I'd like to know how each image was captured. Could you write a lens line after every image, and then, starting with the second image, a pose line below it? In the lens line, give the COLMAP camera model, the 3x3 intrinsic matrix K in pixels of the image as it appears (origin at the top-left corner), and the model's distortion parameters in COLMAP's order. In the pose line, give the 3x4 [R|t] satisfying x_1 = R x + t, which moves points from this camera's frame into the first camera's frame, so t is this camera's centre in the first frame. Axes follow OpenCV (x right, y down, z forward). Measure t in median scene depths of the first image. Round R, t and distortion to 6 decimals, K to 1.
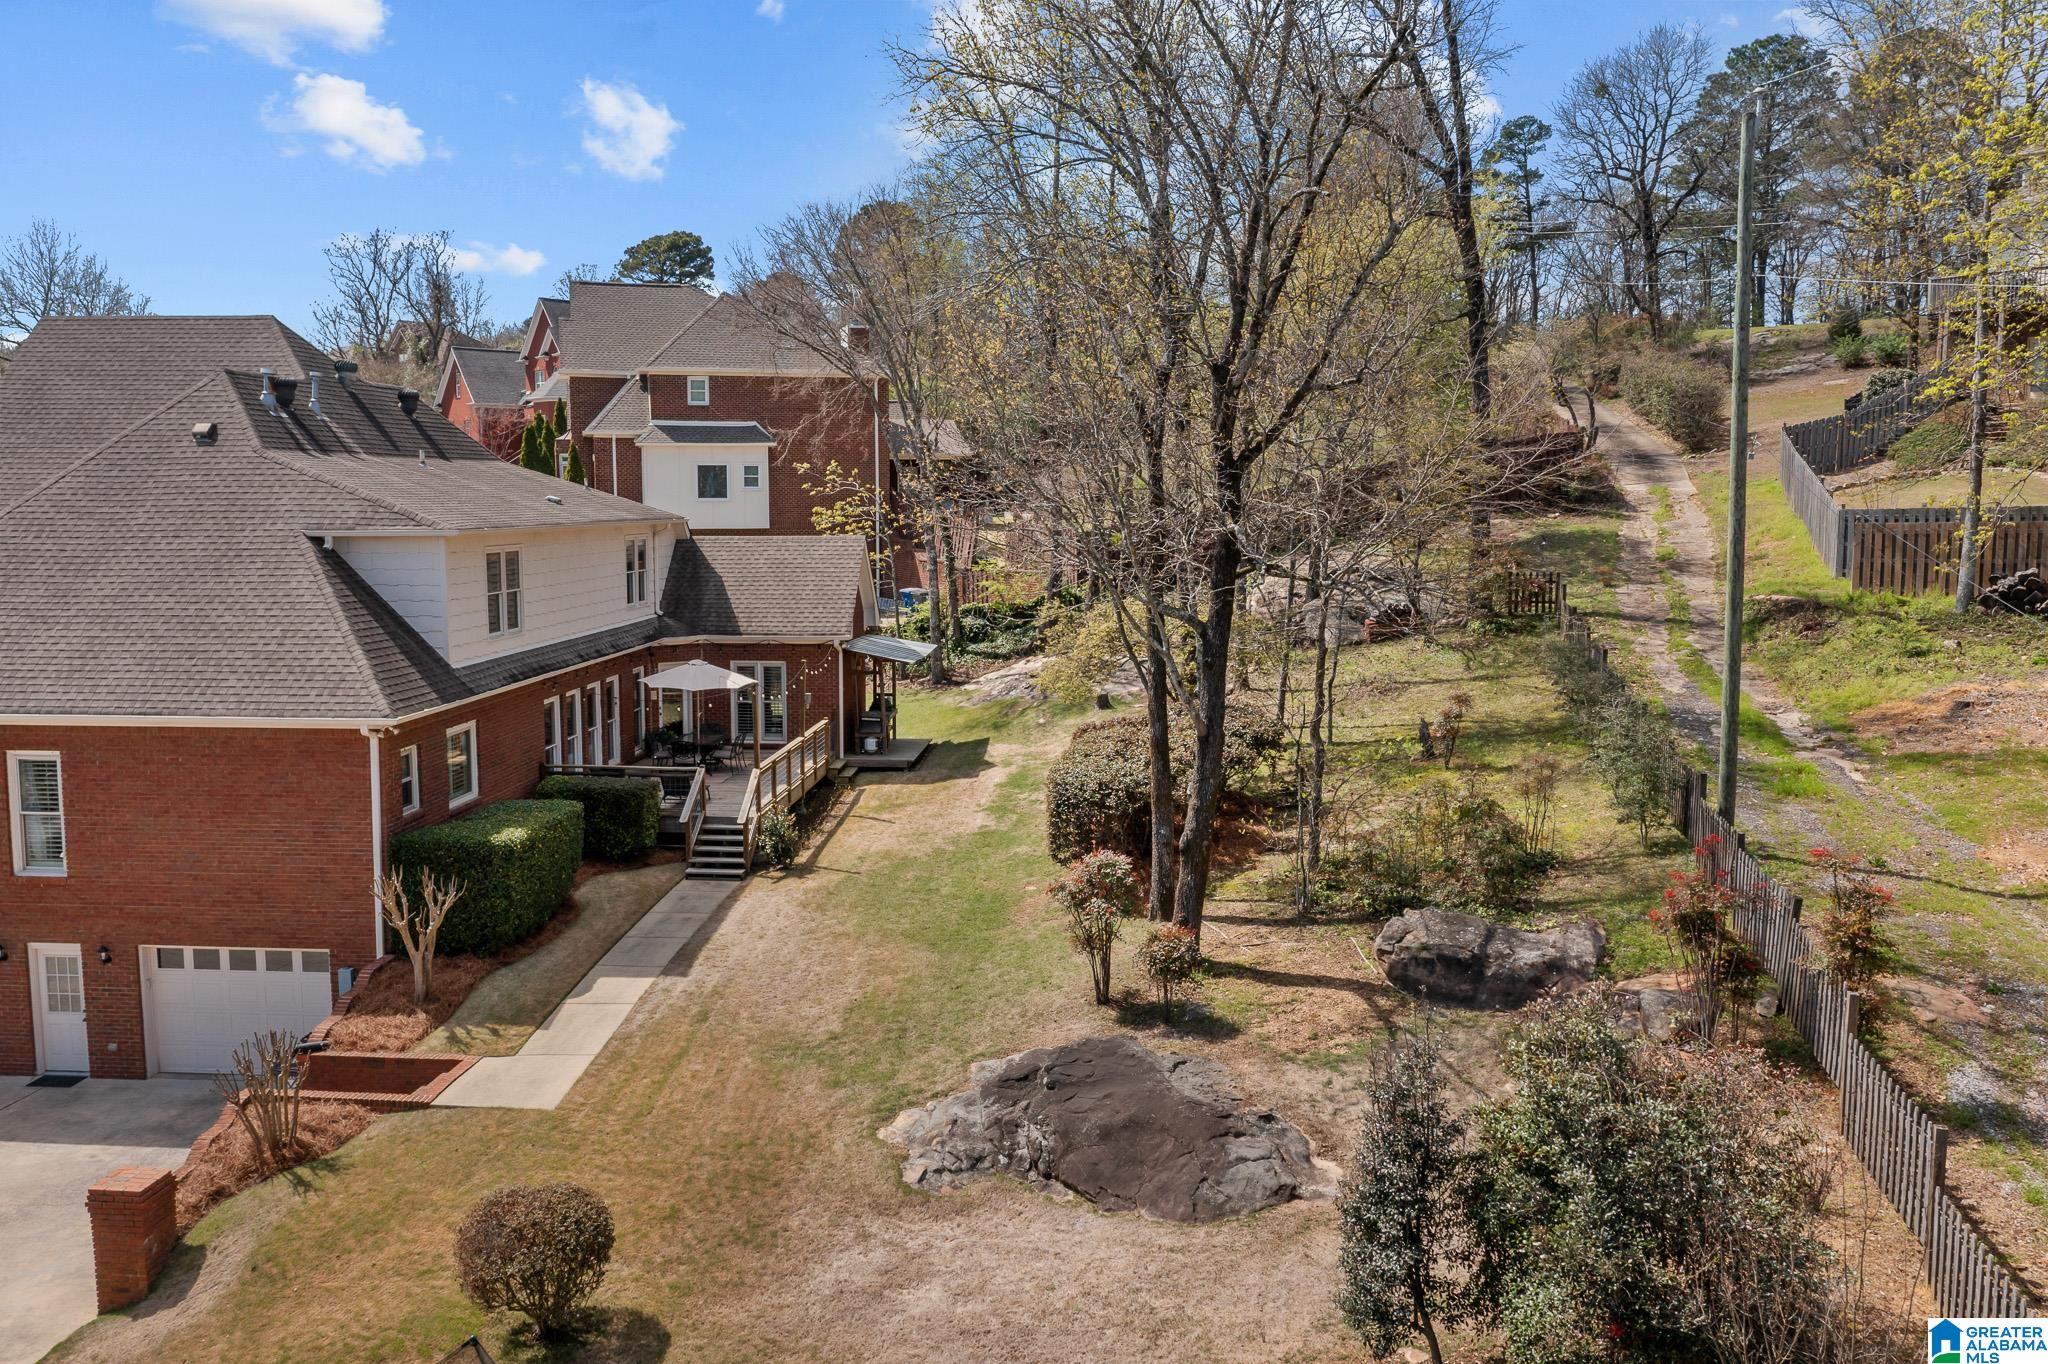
lens RADIAL K [[1633.8, 0, 1026.6], [0, 1633.8, 691.5], [0, 0, 1]] dist [-0.010176, 0.002784]
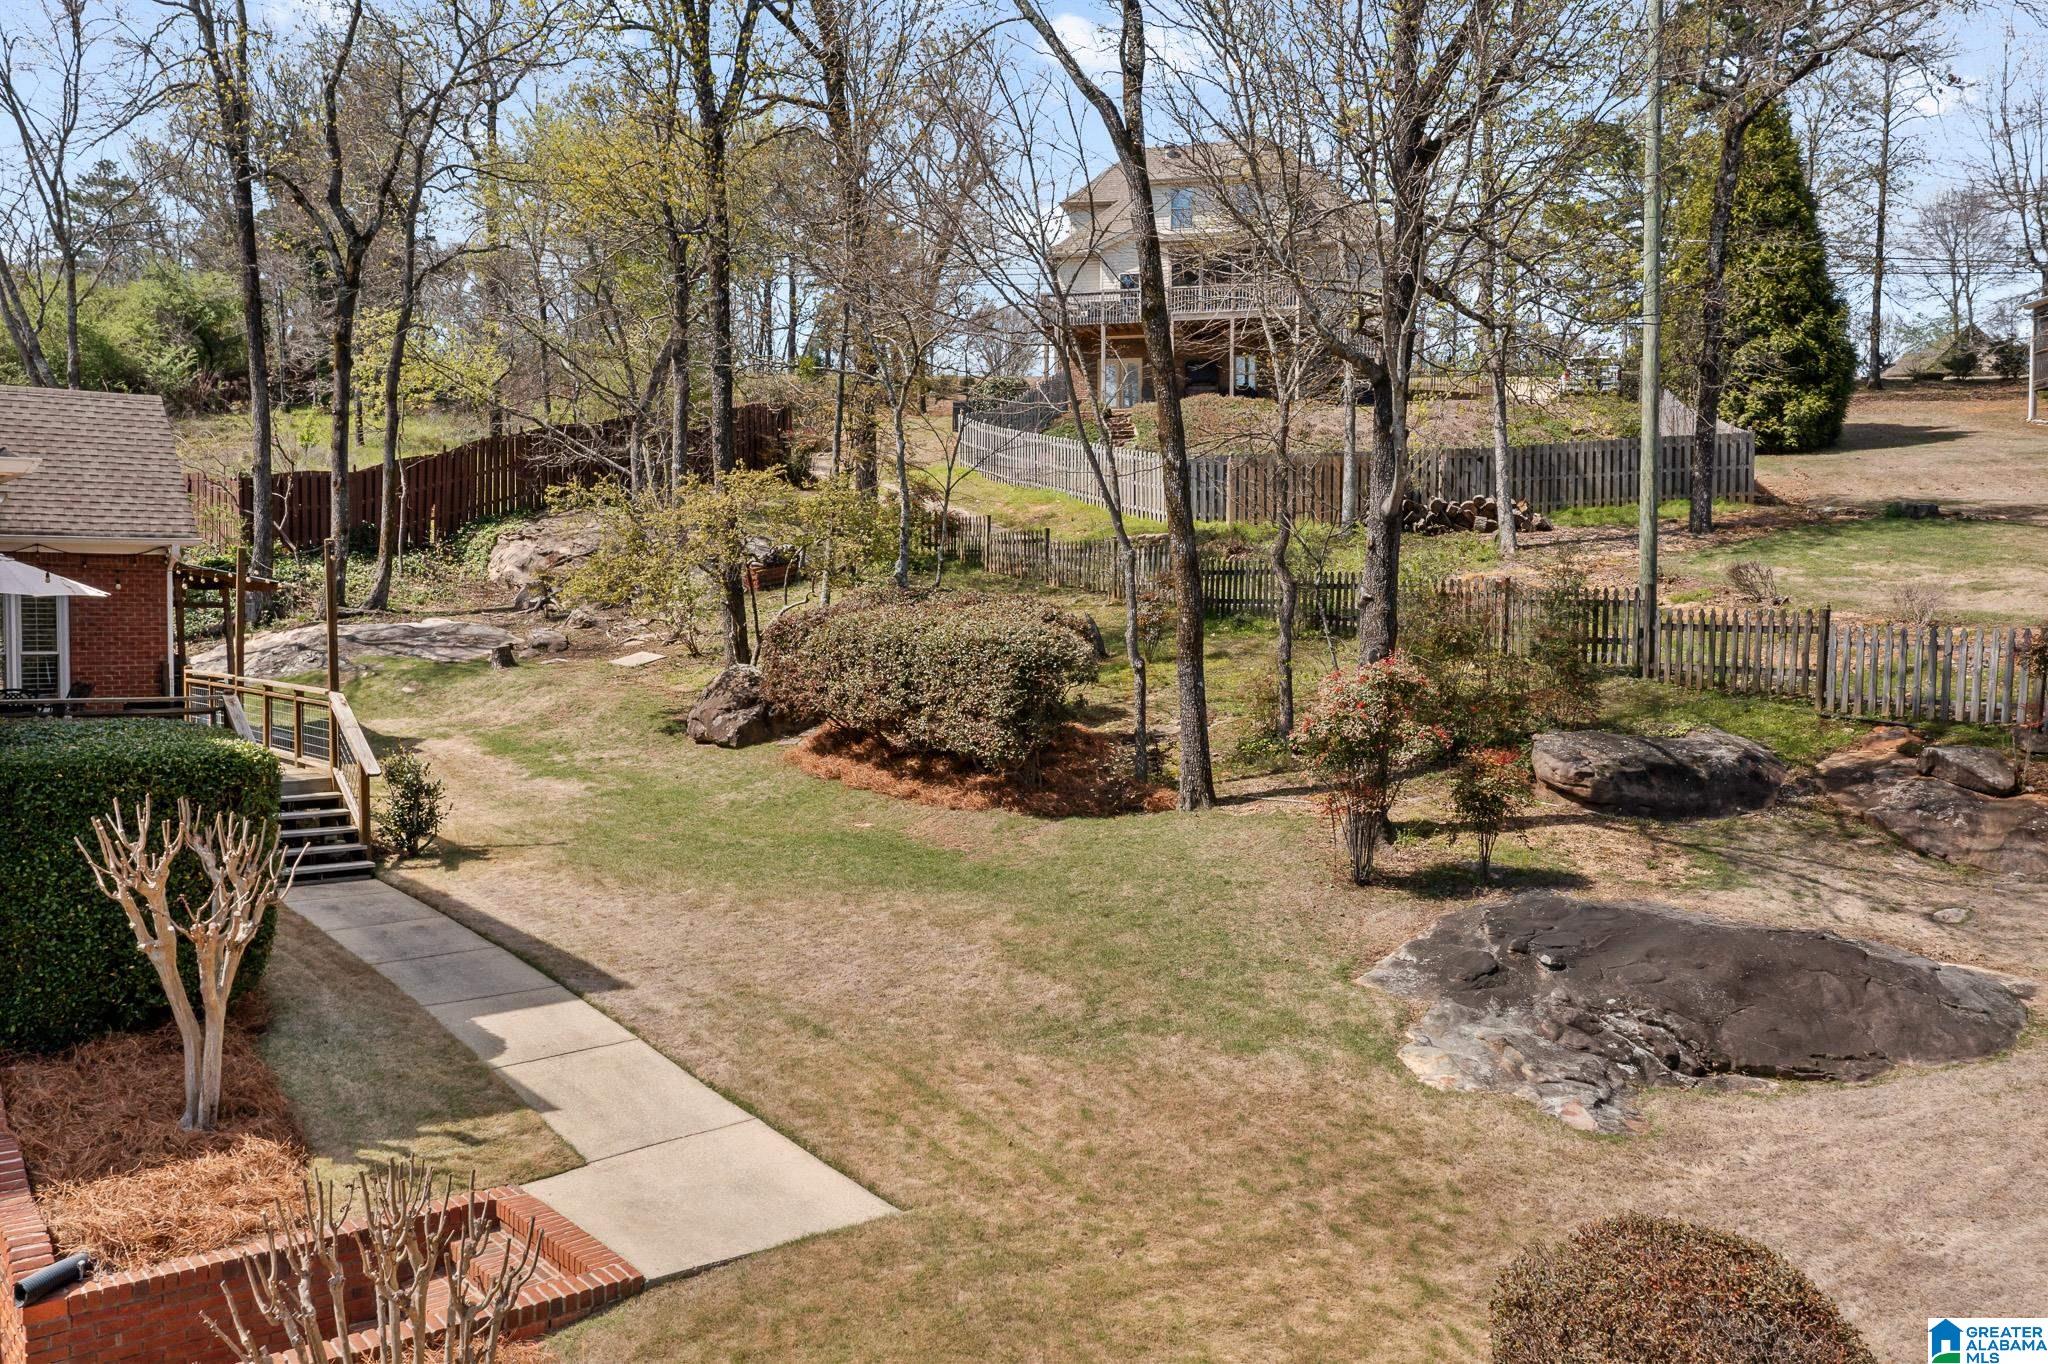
lens RADIAL K [[1633.8, 0, 1035.2], [0, 1633.8, 670.2], [0, 0, 1]] dist [-0.010176, 0.002784]
pose [[0.715962, -0.025938, 0.697657, -0.489996], [0.080859, 0.995665, -0.045963, 0.108764], [-0.693441, 0.089320, 0.714956, 0.533259]]
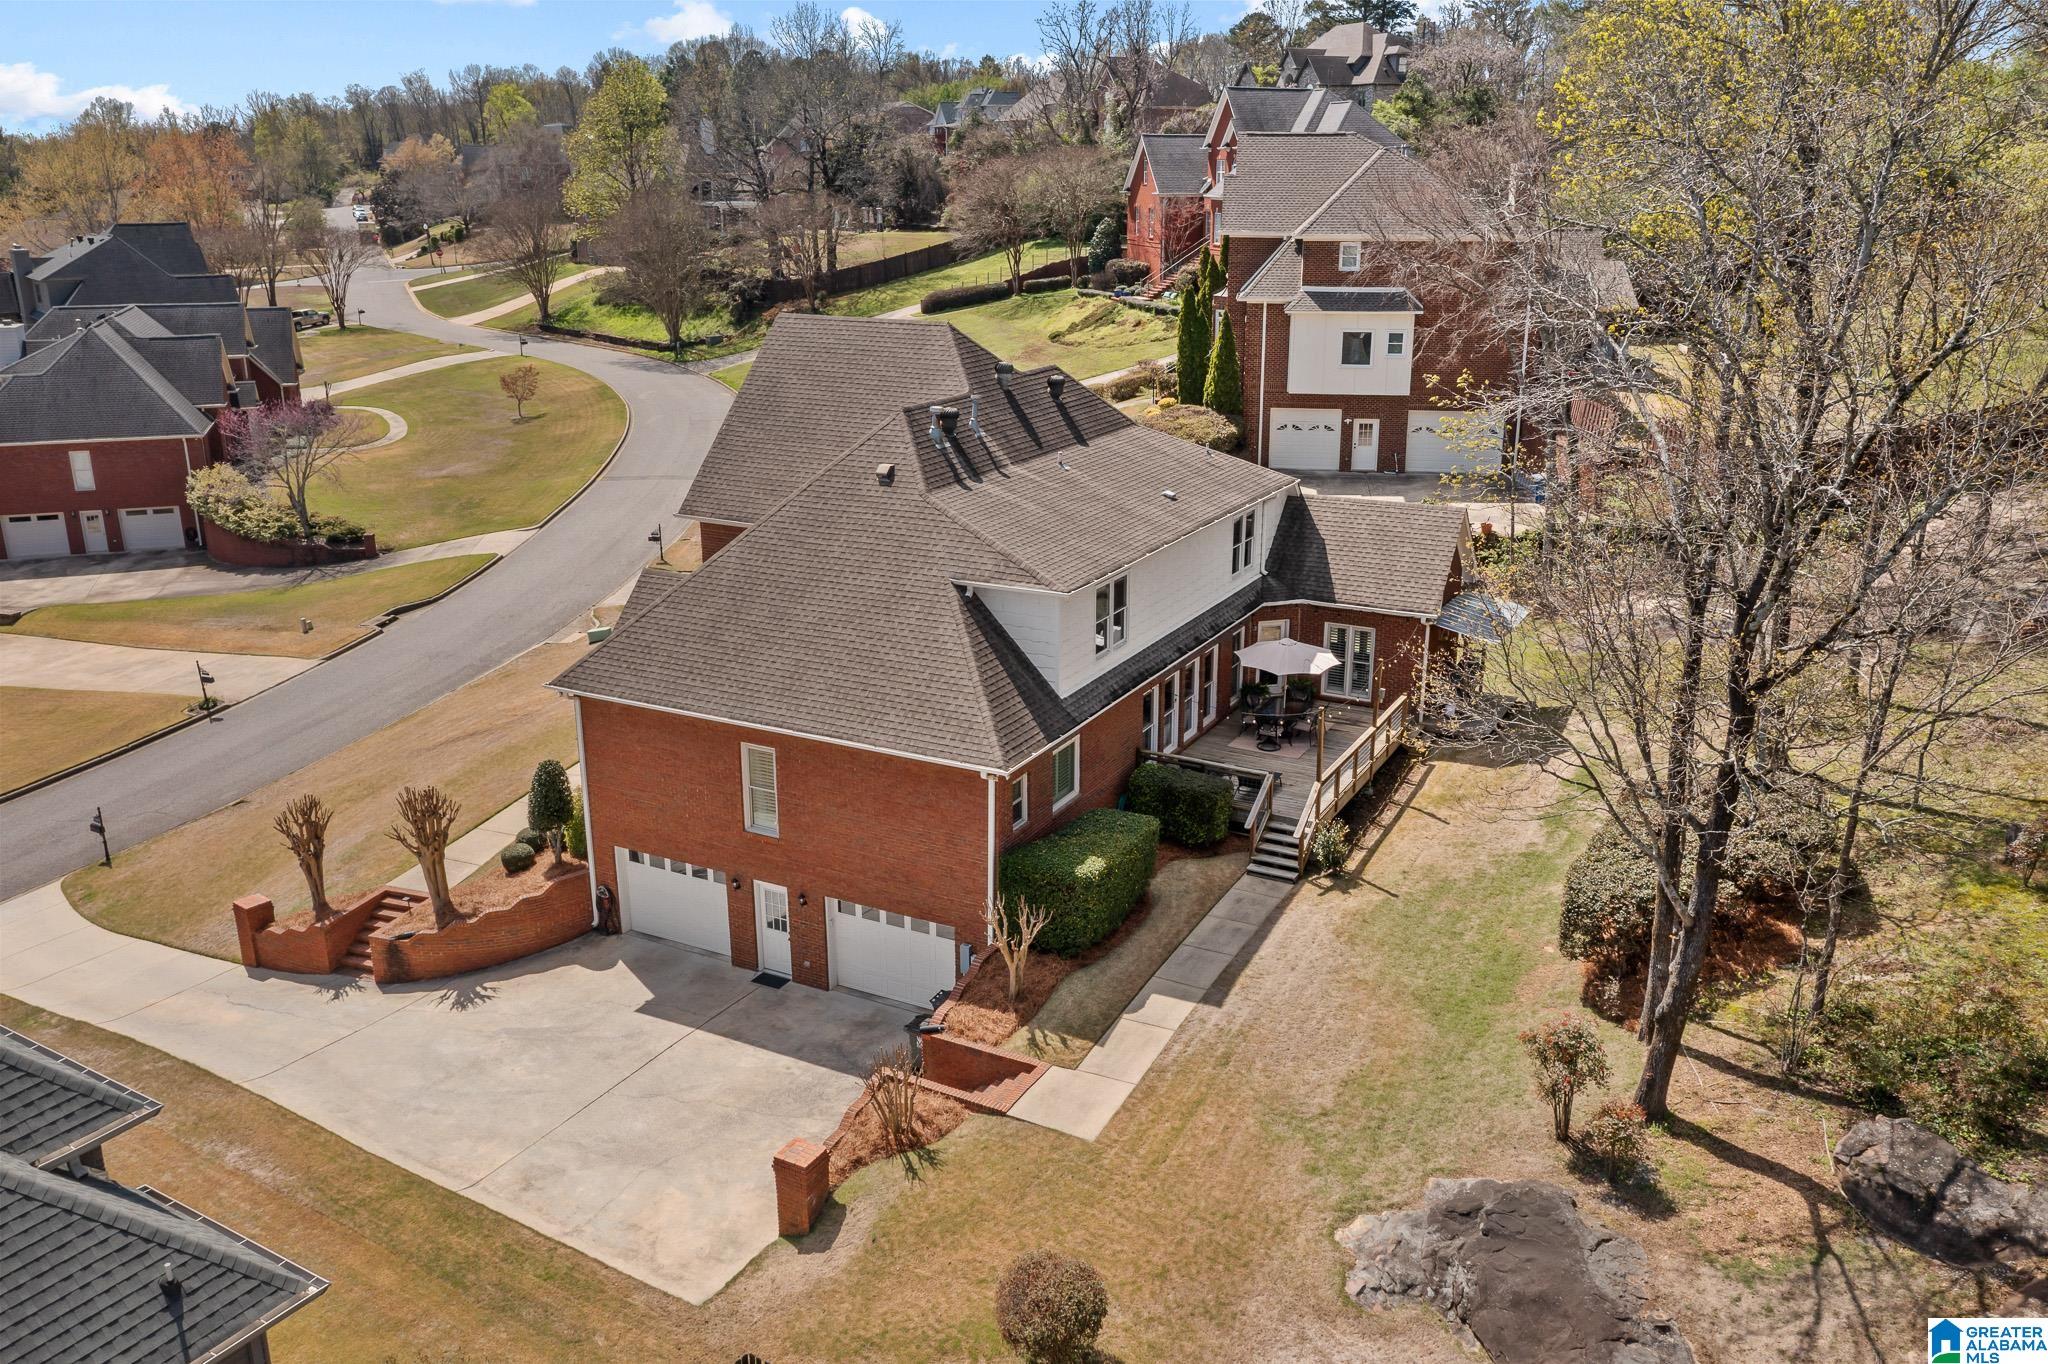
lens RADIAL K [[1633.8, 0, 1017.6], [0, 1633.8, 685.6], [0, 0, 1]] dist [-0.010176, 0.002784]
pose [[0.912675, 0.117551, -0.391415, 0.097245], [-0.041327, 0.979378, 0.197766, -0.290741], [0.406591, -0.164320, 0.898712, -0.098523]]
